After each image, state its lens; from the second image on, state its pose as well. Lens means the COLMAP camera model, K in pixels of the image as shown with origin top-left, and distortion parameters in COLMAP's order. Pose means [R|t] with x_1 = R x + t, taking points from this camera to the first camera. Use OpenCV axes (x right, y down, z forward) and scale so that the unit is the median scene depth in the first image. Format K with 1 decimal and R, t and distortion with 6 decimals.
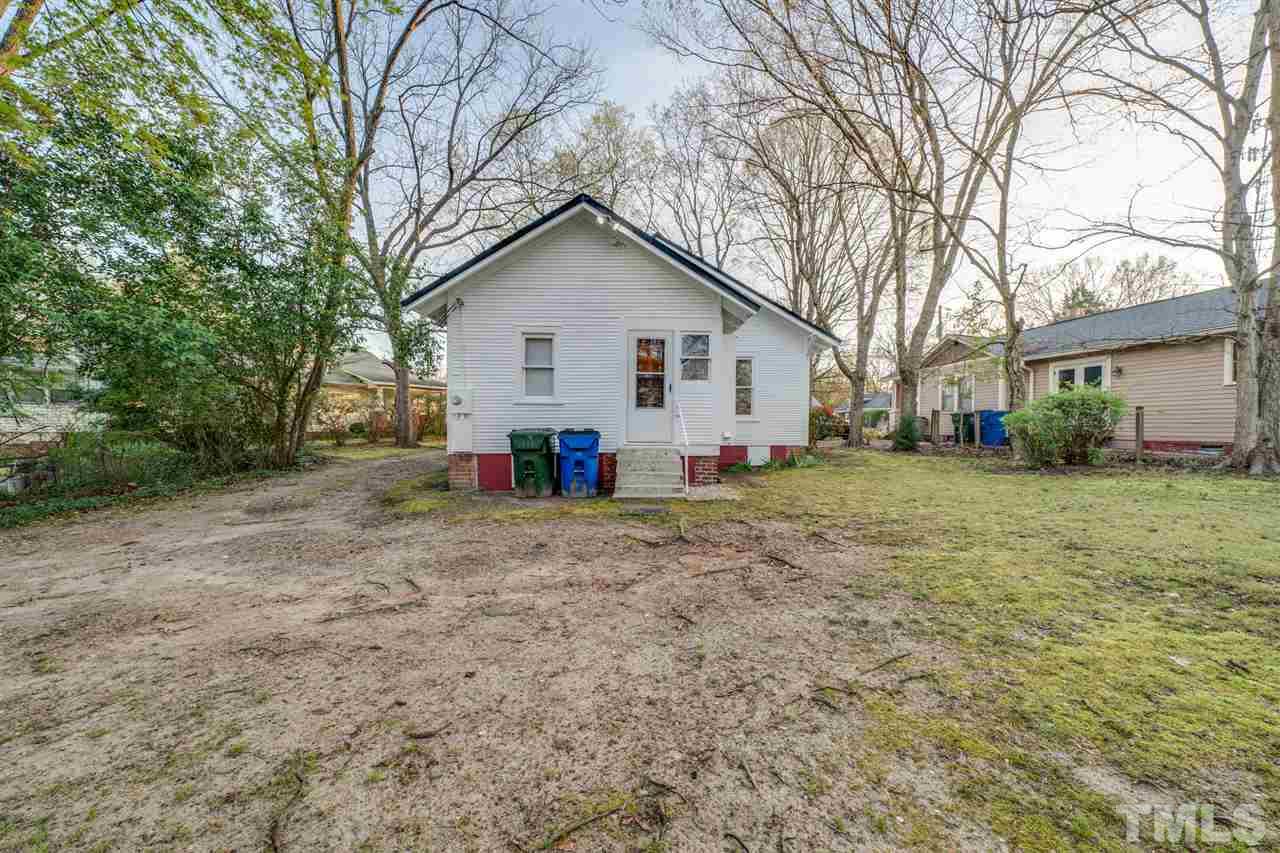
lens RADIAL K [[494.3, 0, 640.8], [0, 494.3, 417.9], [0, 0, 1]] dist [-0.000426, -0.000124]
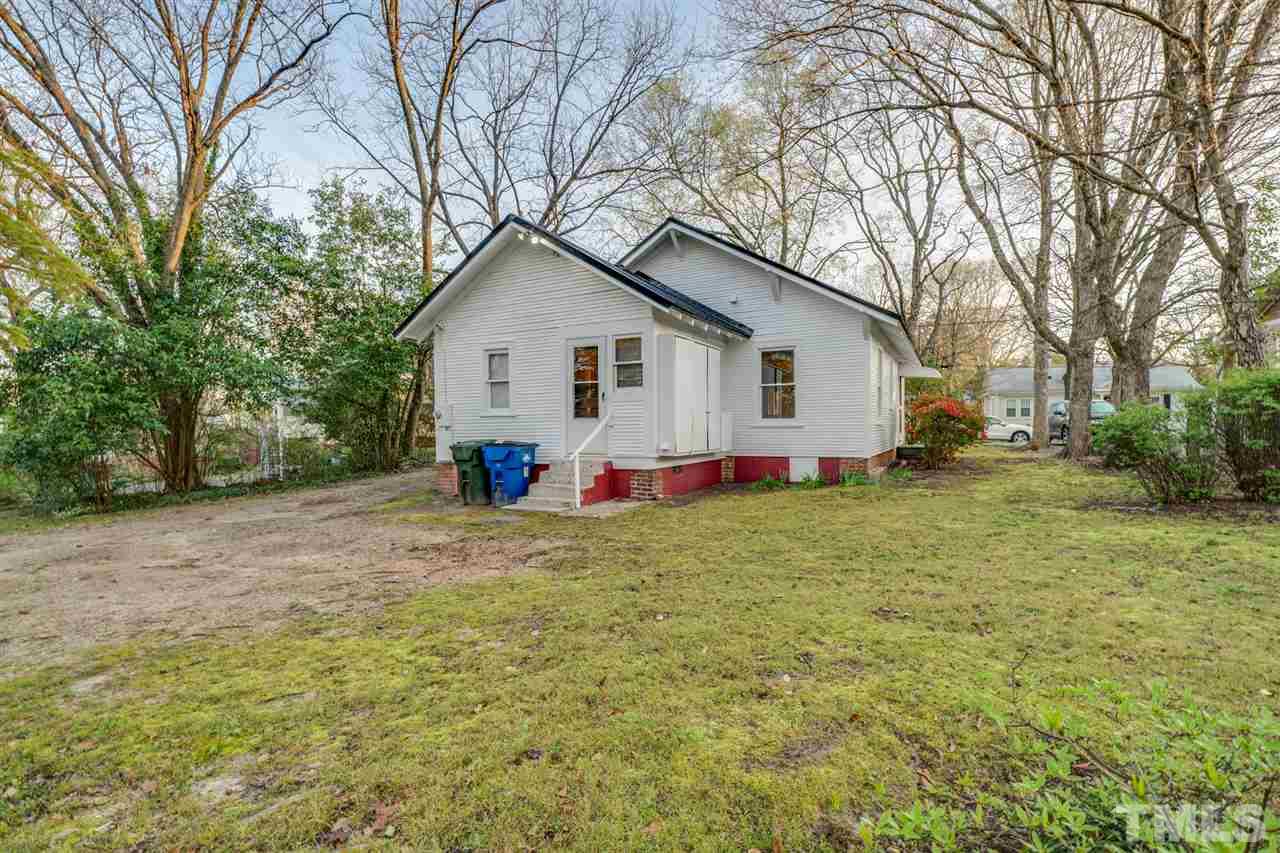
lens RADIAL K [[605.7, 0, 639.9], [0, 605.7, 411.6], [0, 0, 1]] dist [0.001395, 0.000577]
pose [[0.870362, -0.018093, -0.492079, 0.694135], [0.019649, 0.999805, -0.002007, -0.028353], [0.492019, -0.007922, 0.870548, 0.019576]]
